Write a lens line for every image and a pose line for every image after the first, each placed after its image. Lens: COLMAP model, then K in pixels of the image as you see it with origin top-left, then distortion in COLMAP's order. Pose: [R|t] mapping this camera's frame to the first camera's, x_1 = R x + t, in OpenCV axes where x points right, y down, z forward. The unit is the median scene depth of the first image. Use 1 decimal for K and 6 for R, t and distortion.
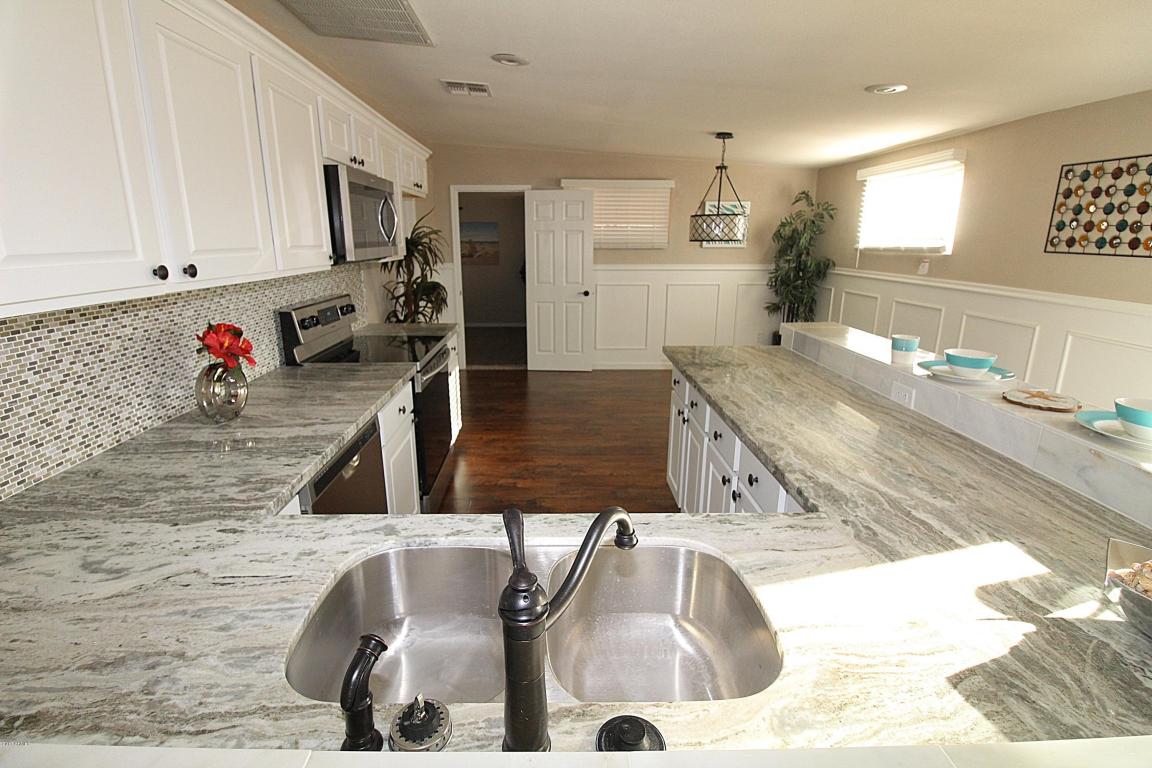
lens RADIAL K [[533.8, 0, 560.3], [0, 533.8, 370.9], [0, 0, 1]] dist [-0.001632, -0.012420]
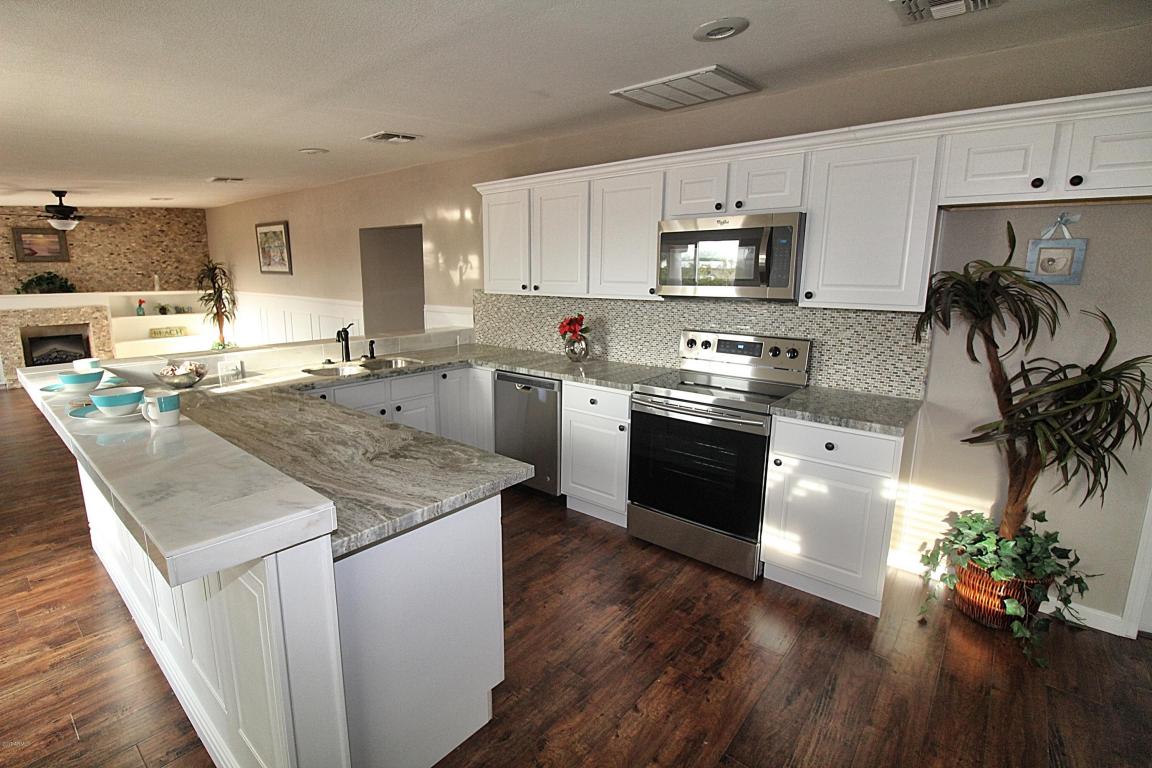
lens RADIAL K [[533.8, 0, 561.3], [0, 533.8, 370.0], [0, 0, 1]] dist [-0.001632, -0.012420]
pose [[-0.659178, 0.129892, -0.740684, 0.462632], [-0.187543, 0.925448, 0.329200, -0.266063], [0.728225, 0.355912, -0.585675, 1.050300]]
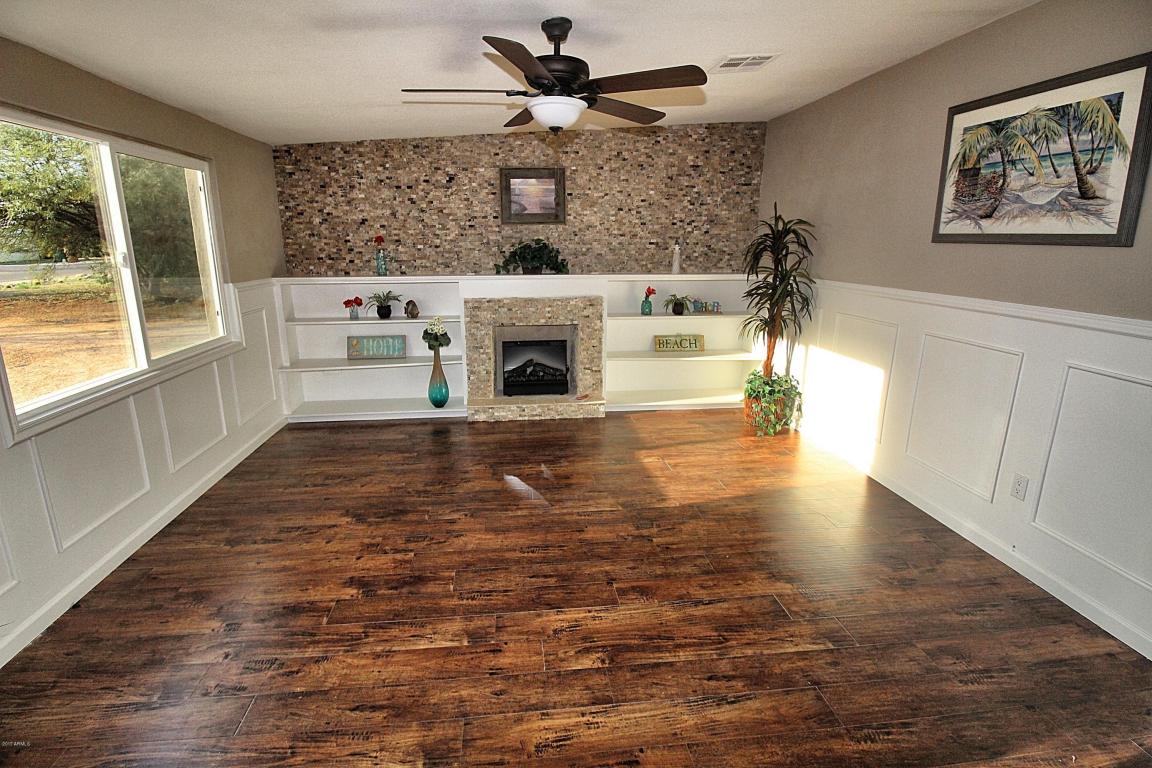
lens RADIAL K [[533.8, 0, 560.4], [0, 533.8, 371.5], [0, 0, 1]] dist [-0.001632, -0.012420]
pose [[-0.995915, 0.020739, -0.087879, 0.283519], [-0.022187, 0.887214, 0.460824, 0.096107], [0.087524, 0.460891, -0.883130, -0.364951]]
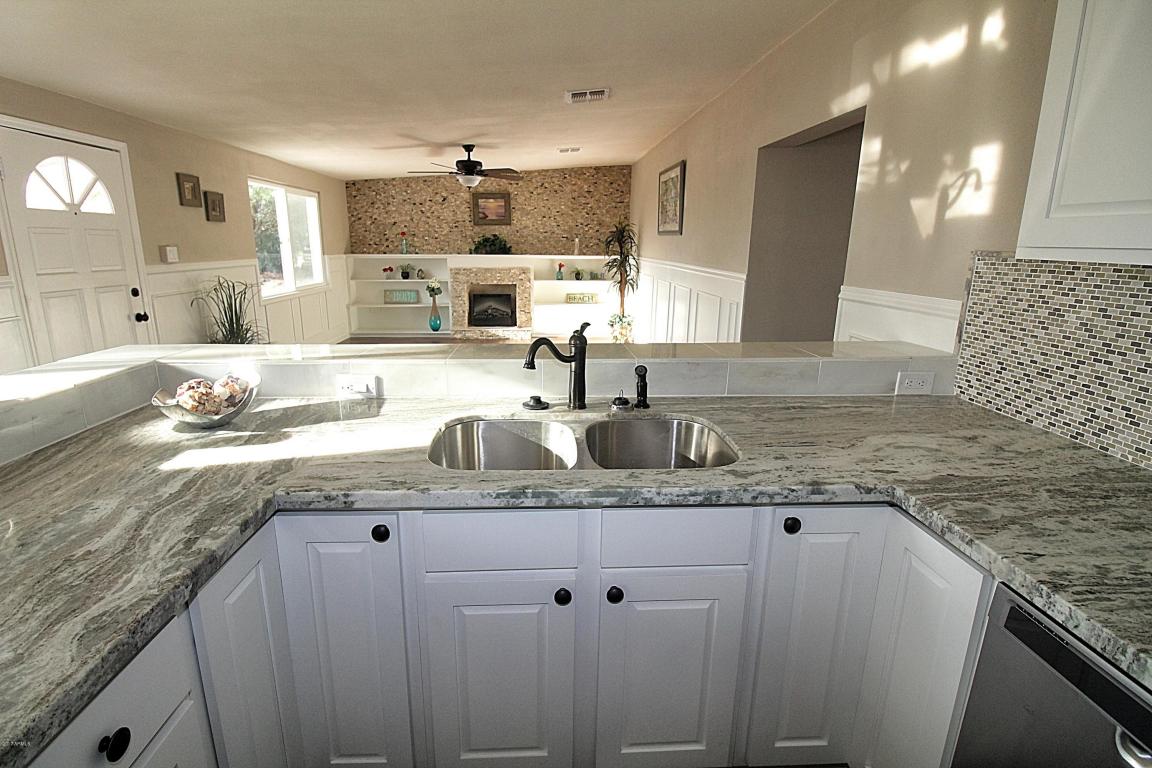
lens RADIAL K [[533.8, 0, 561.1], [0, 533.8, 371.3], [0, 0, 1]] dist [-0.001632, -0.012420]
pose [[-0.999566, -0.001155, -0.029430, 0.014758], [-0.014589, 0.887449, 0.460675, -0.103686], [0.025586, 0.460904, -0.887081, 0.542313]]
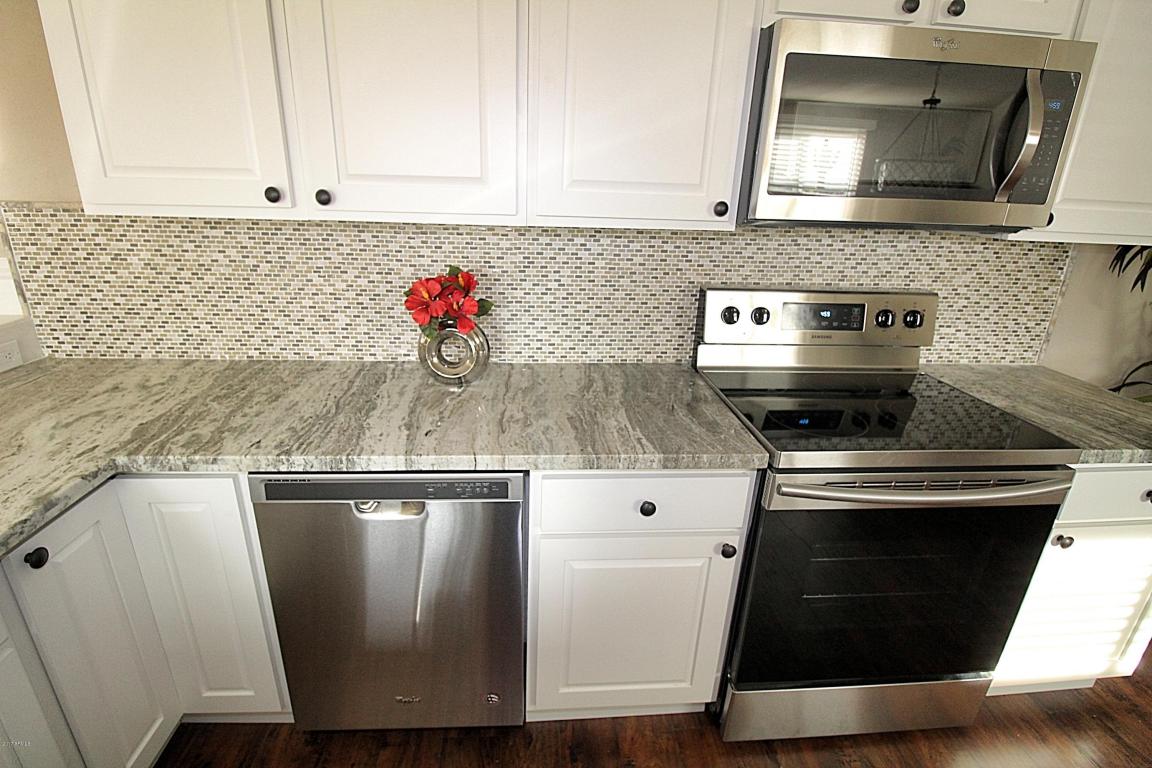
lens RADIAL K [[533.8, 0, 561.2], [0, 533.8, 370.8], [0, 0, 1]] dist [-0.001632, -0.012420]
pose [[0.043615, 0.329981, -0.942979, 0.091734], [-0.270939, 0.912412, 0.306753, -0.114500], [0.961608, 0.242110, 0.129200, 0.503604]]
